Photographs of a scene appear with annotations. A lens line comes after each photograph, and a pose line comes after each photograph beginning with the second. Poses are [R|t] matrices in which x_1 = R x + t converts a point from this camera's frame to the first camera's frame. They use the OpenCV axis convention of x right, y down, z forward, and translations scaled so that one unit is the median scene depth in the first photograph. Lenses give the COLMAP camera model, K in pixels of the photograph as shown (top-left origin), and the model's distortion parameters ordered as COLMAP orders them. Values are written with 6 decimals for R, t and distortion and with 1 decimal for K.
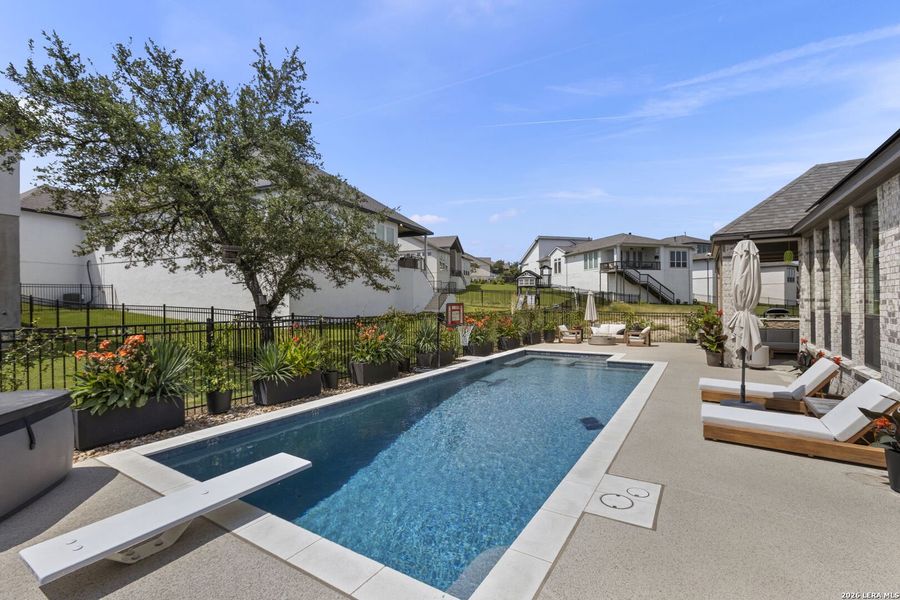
lens RADIAL K [[402.6, 0, 443.5], [0, 402.6, 300.7], [0, 0, 1]] dist [-0.008585, 0.004665]
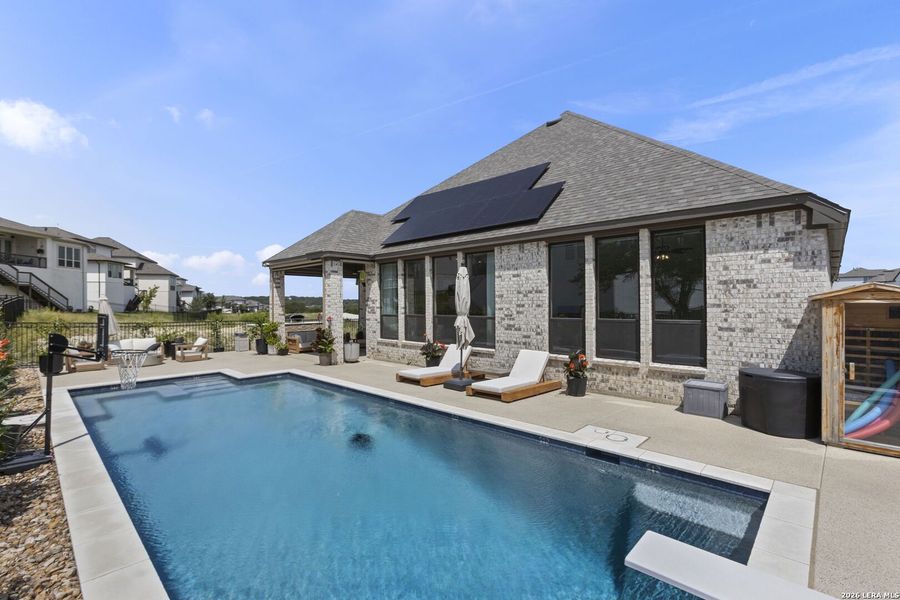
lens RADIAL K [[402.6, 0, 455.9], [0, 402.6, 302.2], [0, 0, 1]] dist [-0.008585, 0.004665]
pose [[0.179162, 0.010842, 0.983760, -0.077531], [0.001936, 0.999933, -0.011373, -0.000913], [-0.983818, 0.003942, 0.179129, 0.083810]]
